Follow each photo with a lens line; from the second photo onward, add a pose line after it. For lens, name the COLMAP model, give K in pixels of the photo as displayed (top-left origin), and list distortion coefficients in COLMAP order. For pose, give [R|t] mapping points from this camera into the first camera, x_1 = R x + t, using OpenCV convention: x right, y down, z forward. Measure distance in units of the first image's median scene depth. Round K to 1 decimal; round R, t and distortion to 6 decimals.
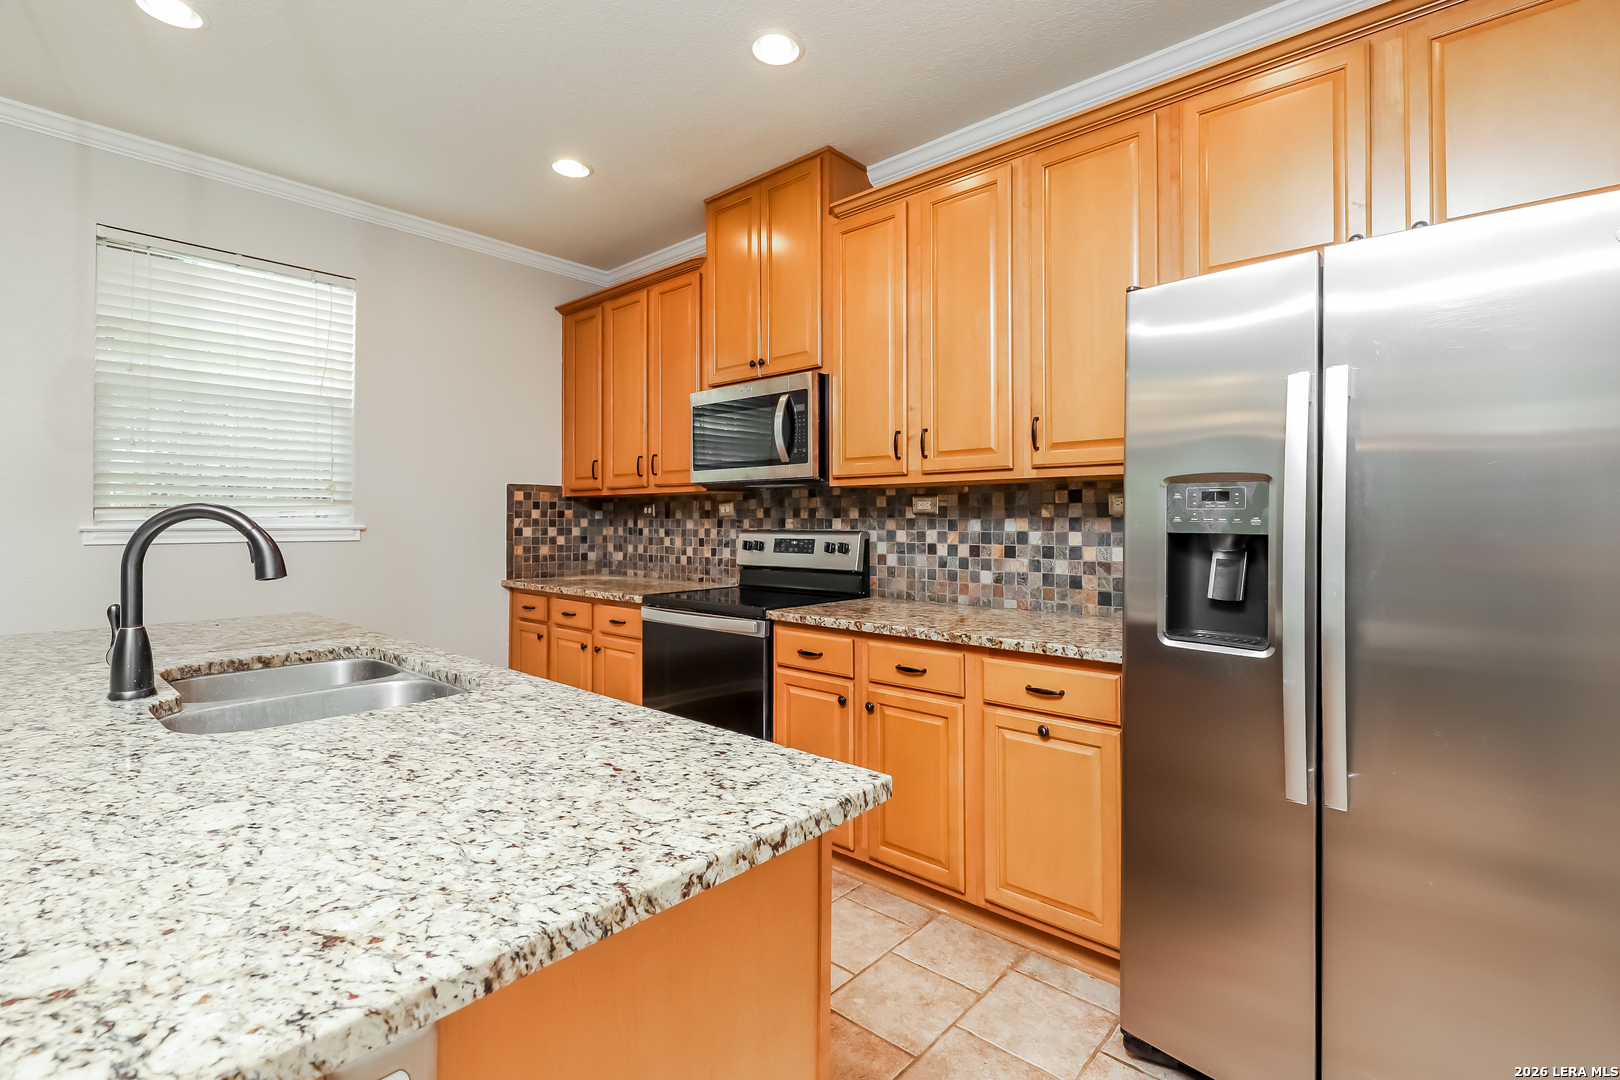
lens RADIAL K [[745.6, 0, 826.0], [0, 745.6, 527.2], [0, 0, 1]] dist [-0.000244, -0.000347]
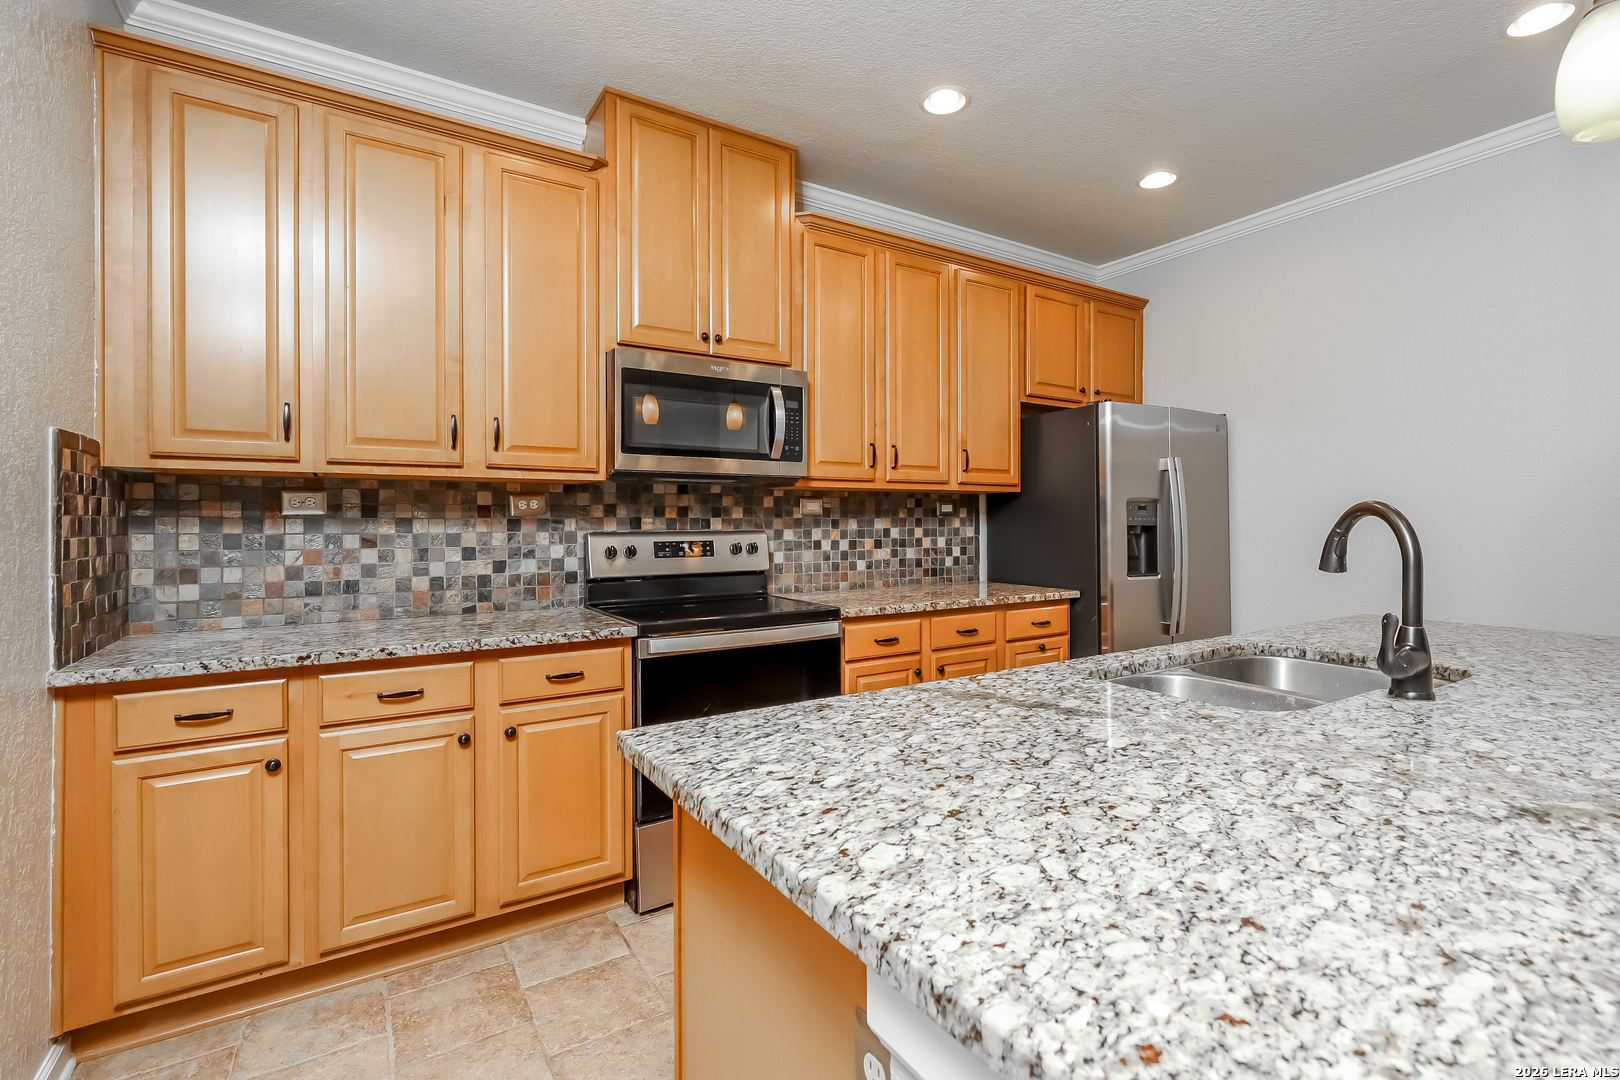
lens RADIAL K [[745.6, 0, 818.6], [0, 745.6, 526.9], [0, 0, 1]] dist [-0.000244, -0.000347]
pose [[0.267768, -0.007566, 0.963454, -0.957736], [0.011168, 0.999926, 0.004748, -0.004104], [-0.963419, 0.009488, 0.267833, 0.692050]]
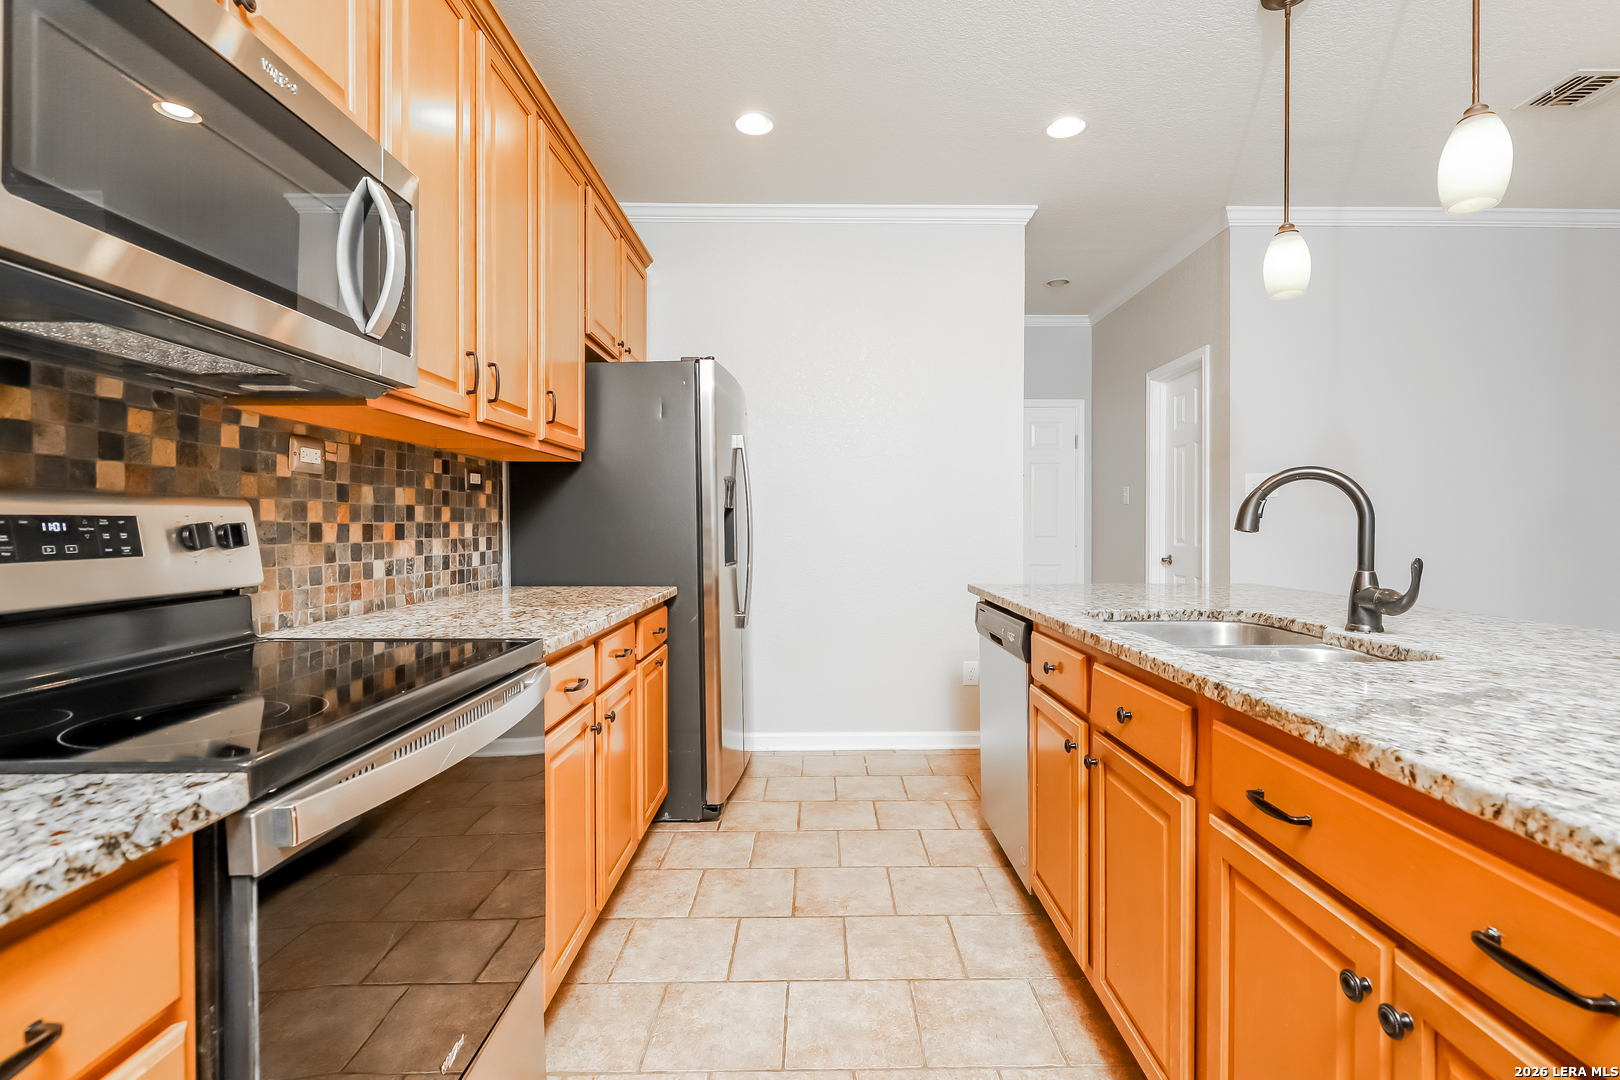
lens RADIAL K [[745.6, 0, 834.8], [0, 745.6, 530.9], [0, 0, 1]] dist [-0.000244, -0.000347]
pose [[-0.682864, -0.005016, 0.730528, -0.563065], [0.006812, 0.999889, 0.013234, 0.023135], [-0.730513, 0.014013, -0.682755, 1.102070]]
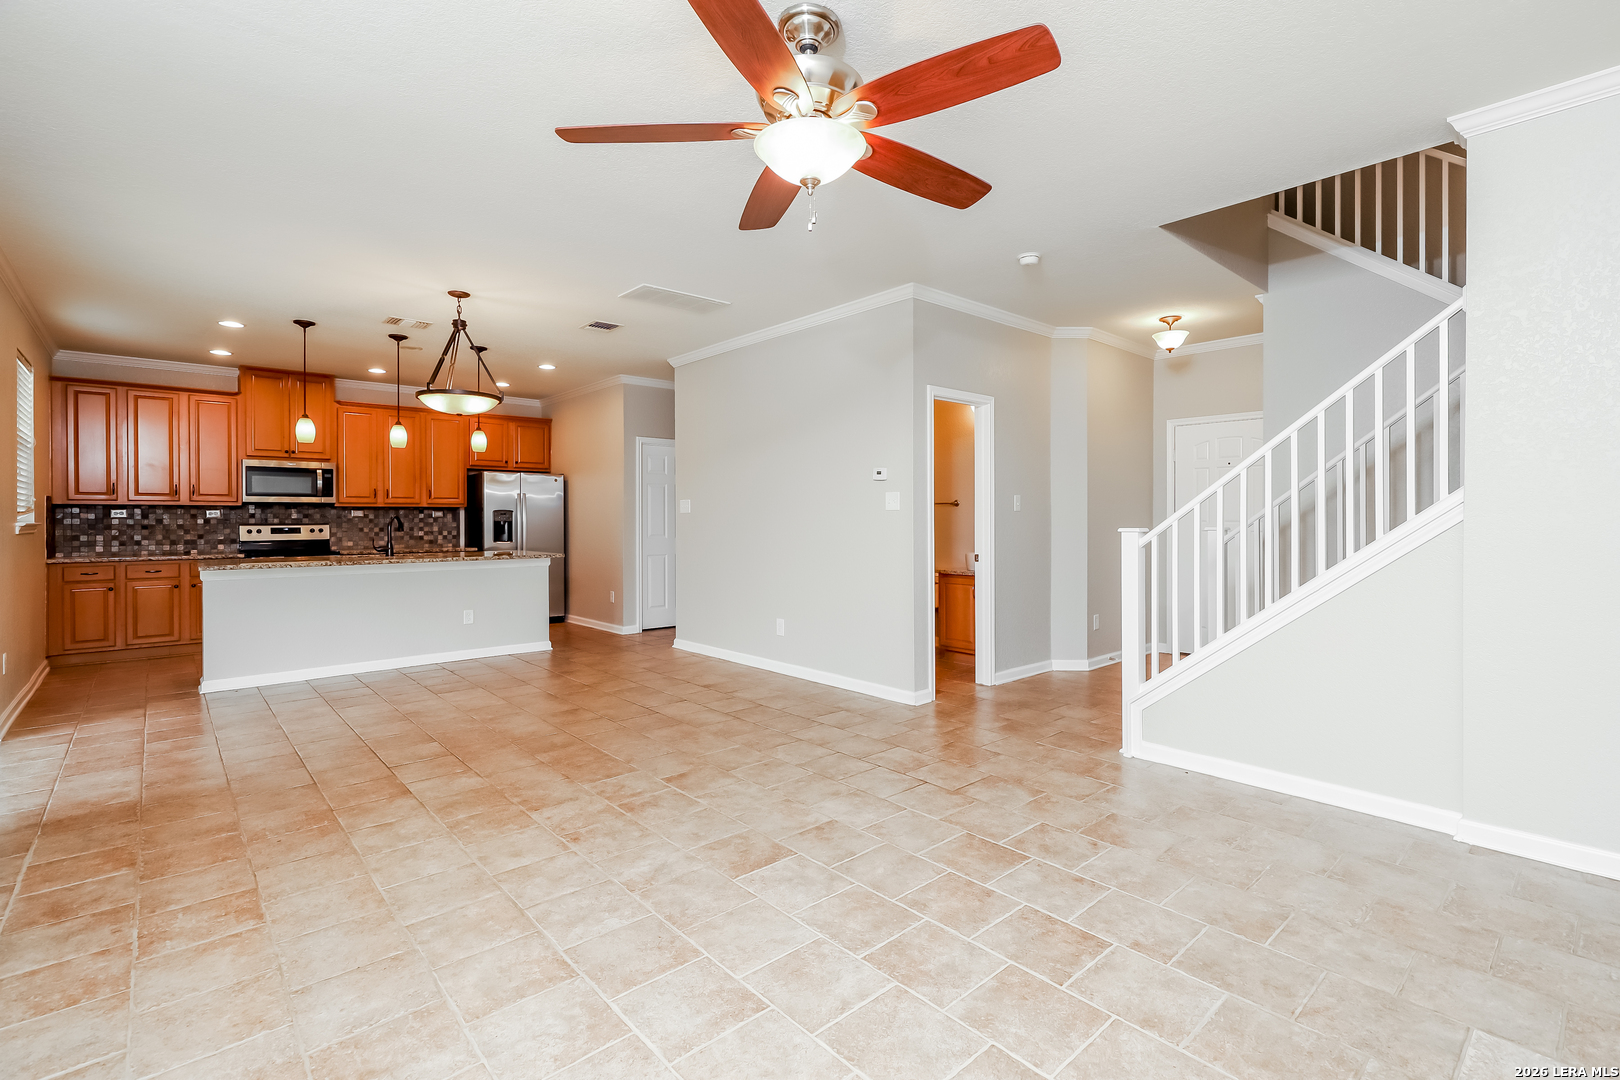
lens RADIAL K [[745.6, 0, 822.7], [0, 745.6, 526.4], [0, 0, 1]] dist [-0.000244, -0.000347]
pose [[0.107967, -0.010270, 0.994101, -2.400570], [0.012252, 0.999884, 0.008999, 0.013238], [-0.994079, 0.011208, 0.108080, -0.984404]]
